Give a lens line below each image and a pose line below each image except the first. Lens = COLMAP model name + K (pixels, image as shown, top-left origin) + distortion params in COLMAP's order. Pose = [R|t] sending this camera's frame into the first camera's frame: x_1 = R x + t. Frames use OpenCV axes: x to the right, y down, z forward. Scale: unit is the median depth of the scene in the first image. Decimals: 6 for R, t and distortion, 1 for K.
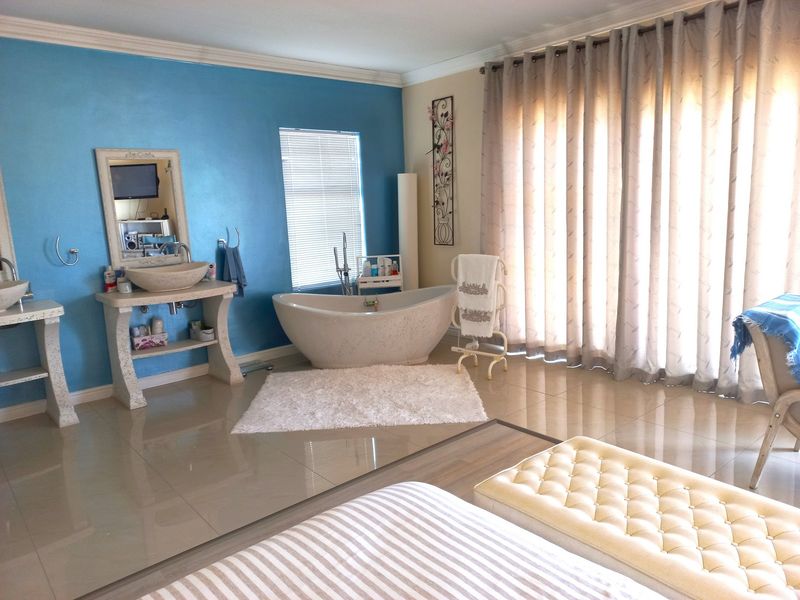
lens RADIAL K [[574.5, 0, 405.1], [0, 574.5, 299.2], [0, 0, 1]] dist [0.044309, -0.011935]
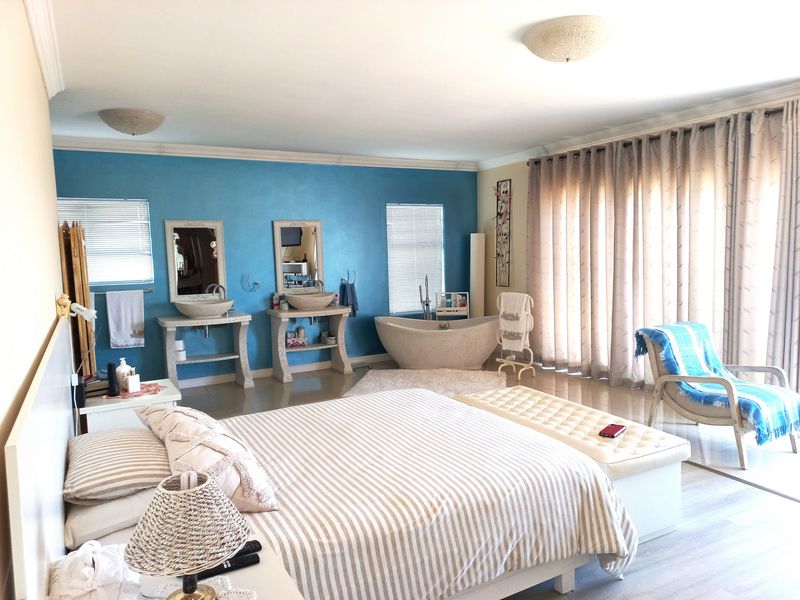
lens RADIAL K [[574.5, 0, 398.9], [0, 574.5, 299.9], [0, 0, 1]] dist [0.044309, -0.011935]
pose [[0.976672, 0.034514, -0.211947, 0.143492], [-0.050276, 0.996319, -0.069434, 0.051217], [0.208770, 0.078470, 0.974811, -0.432785]]
